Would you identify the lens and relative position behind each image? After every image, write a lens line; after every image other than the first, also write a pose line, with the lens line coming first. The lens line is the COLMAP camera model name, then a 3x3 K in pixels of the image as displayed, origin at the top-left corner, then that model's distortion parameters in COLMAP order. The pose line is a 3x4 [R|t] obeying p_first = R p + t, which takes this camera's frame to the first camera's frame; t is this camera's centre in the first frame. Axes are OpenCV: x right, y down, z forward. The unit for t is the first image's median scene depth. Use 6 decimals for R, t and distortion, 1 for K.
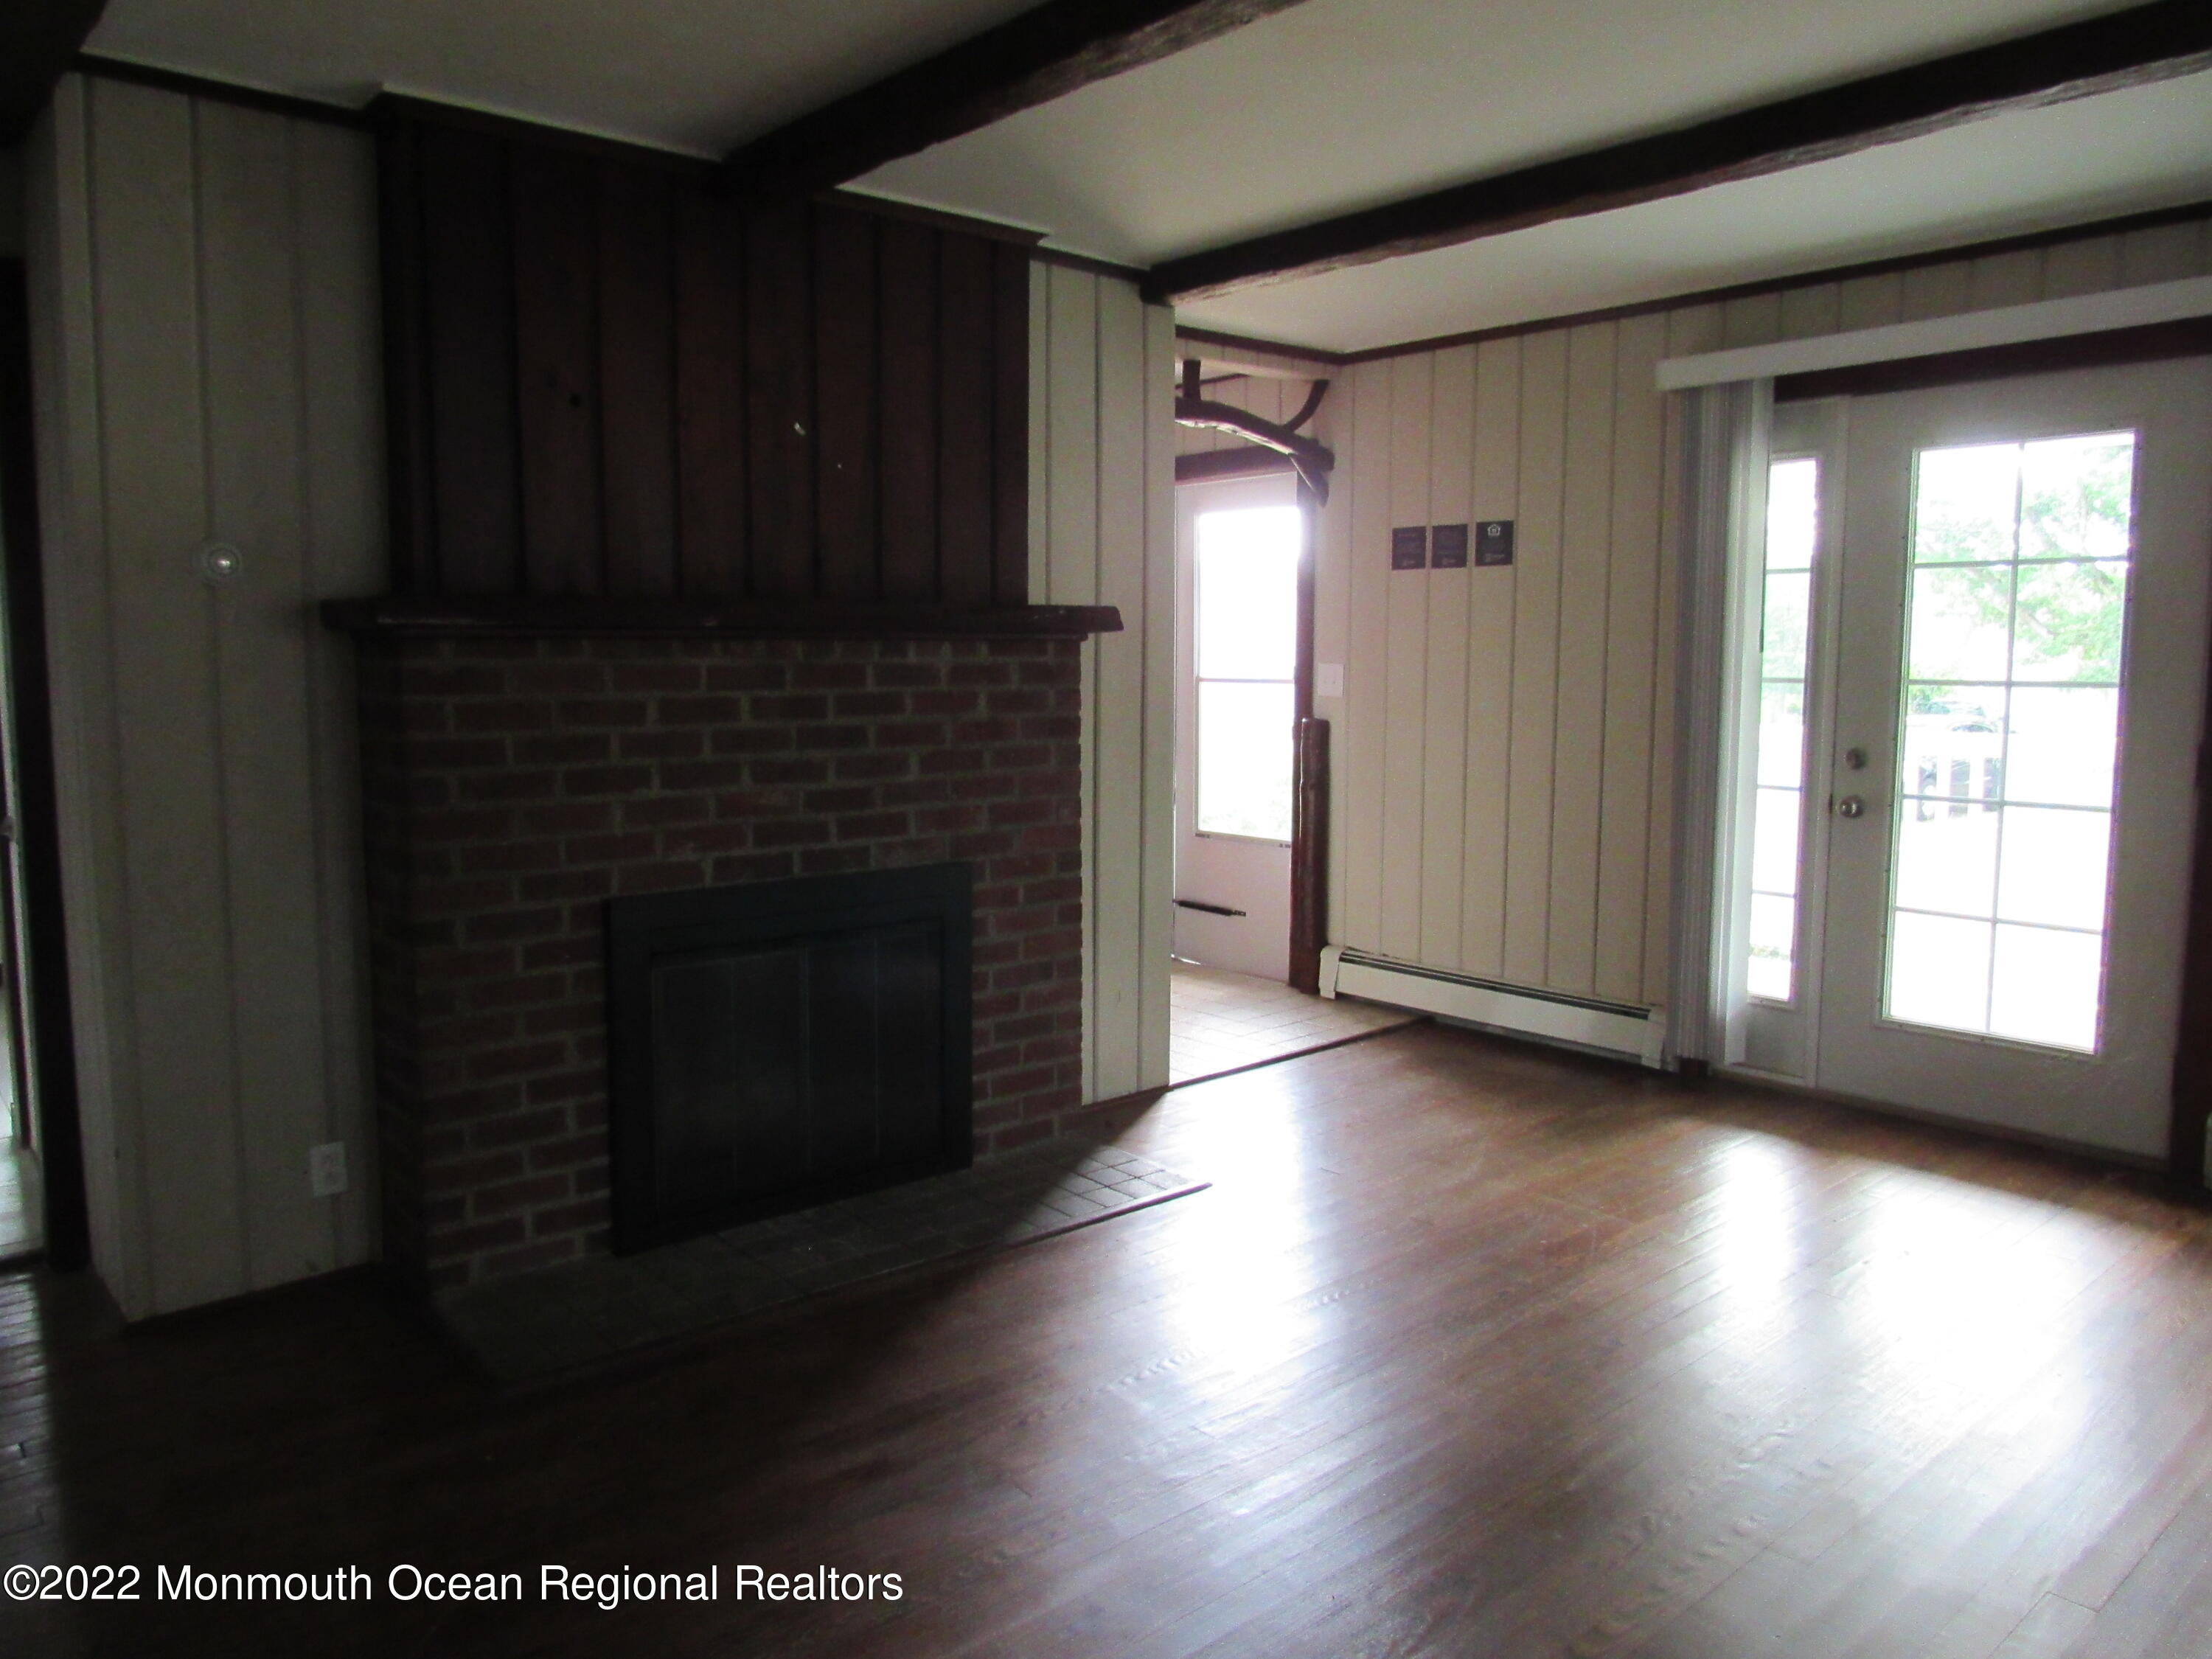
lens RADIAL K [[1549.0, 0, 1100.4], [0, 1549.0, 827.1], [0, 0, 1]] dist [-0.042250, 0.004098]
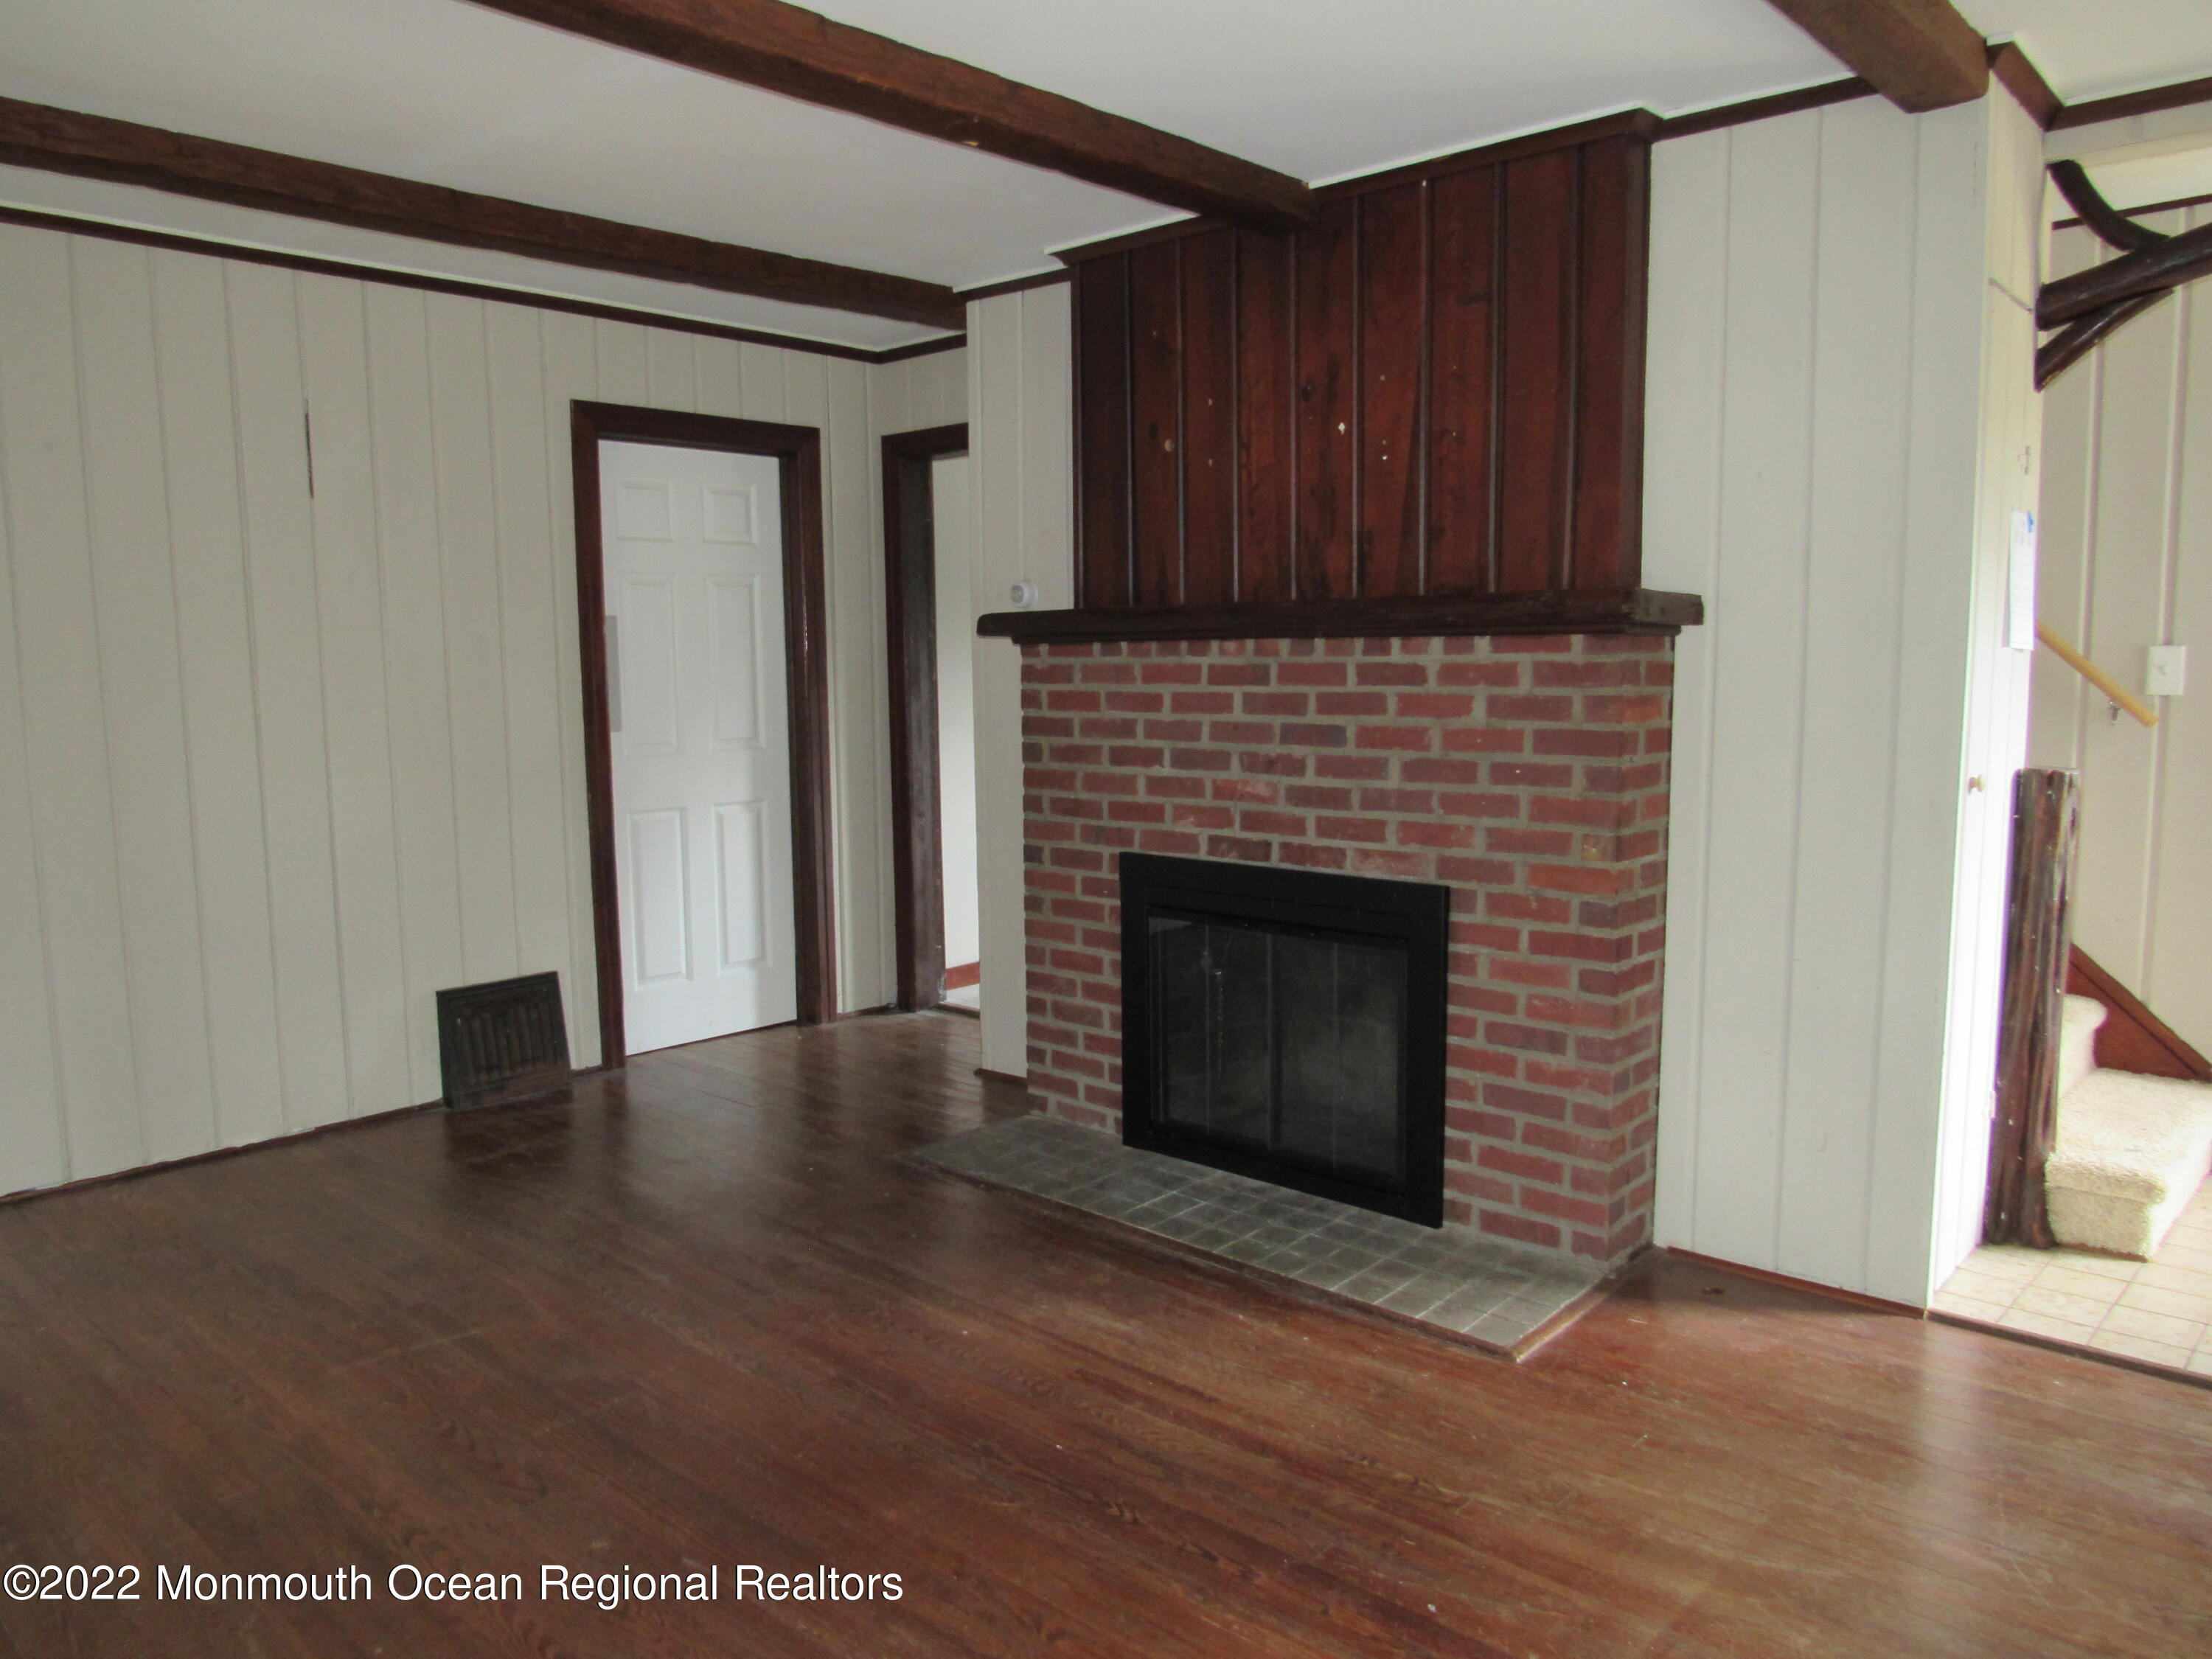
lens RADIAL K [[1549.0, 0, 1100.9], [0, 1549.0, 826.5], [0, 0, 1]] dist [-0.042250, 0.004098]
pose [[0.123639, 0.108942, -0.986329, 0.805577], [-0.098167, 0.990423, 0.097088, -0.082714], [0.987460, 0.084821, 0.133150, 0.729546]]
